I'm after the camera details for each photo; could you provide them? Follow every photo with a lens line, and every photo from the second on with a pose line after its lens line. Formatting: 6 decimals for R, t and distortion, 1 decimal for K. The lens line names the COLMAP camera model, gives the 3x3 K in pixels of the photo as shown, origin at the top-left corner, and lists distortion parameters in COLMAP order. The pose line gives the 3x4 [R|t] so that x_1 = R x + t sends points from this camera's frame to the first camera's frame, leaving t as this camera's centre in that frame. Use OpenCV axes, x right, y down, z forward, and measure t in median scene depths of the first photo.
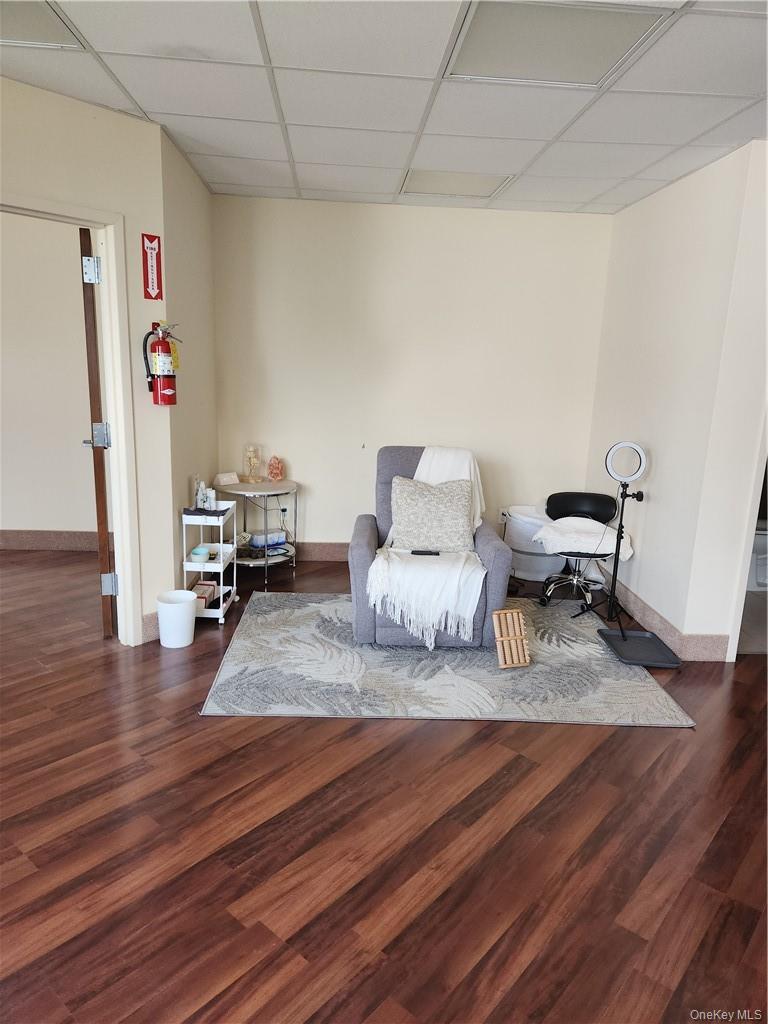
lens RADIAL K [[682.4, 0, 377.5], [0, 682.4, 509.1], [0, 0, 1]] dist [0.040774, -0.039477]
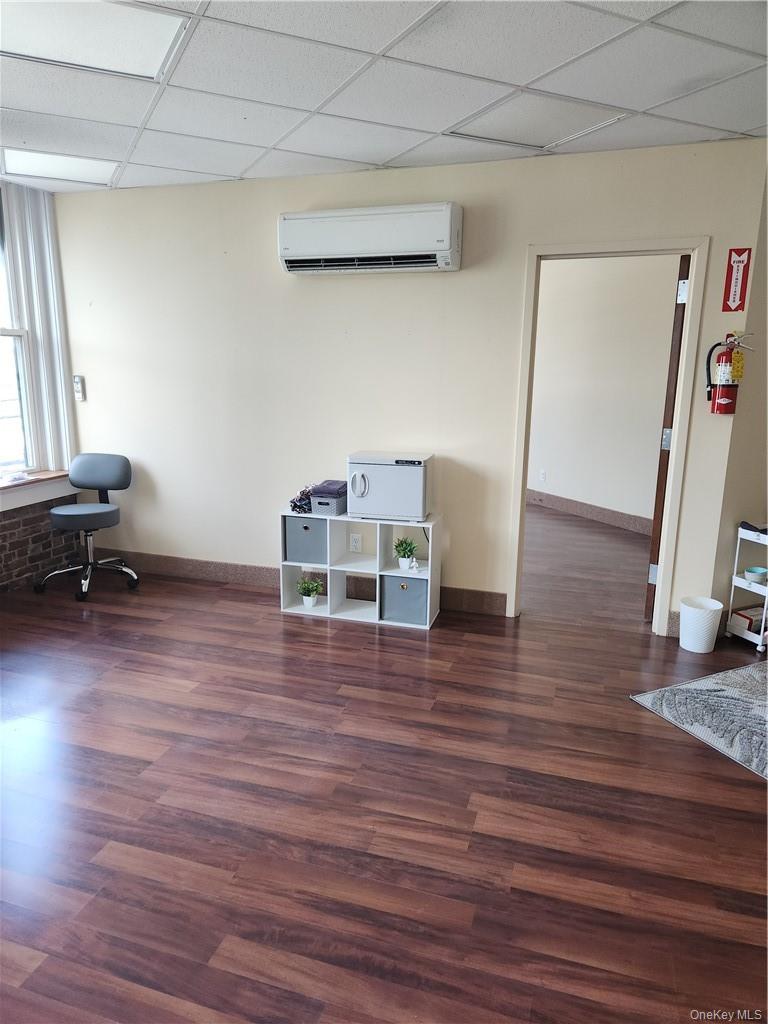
lens RADIAL K [[682.4, 0, 376.4], [0, 682.4, 511.3], [0, 0, 1]] dist [0.040774, -0.039477]
pose [[0.383895, 0.162633, -0.908942, 0.724168], [-0.191328, 0.977014, 0.094005, -0.014159], [0.903337, 0.137819, 0.406187, 0.230924]]
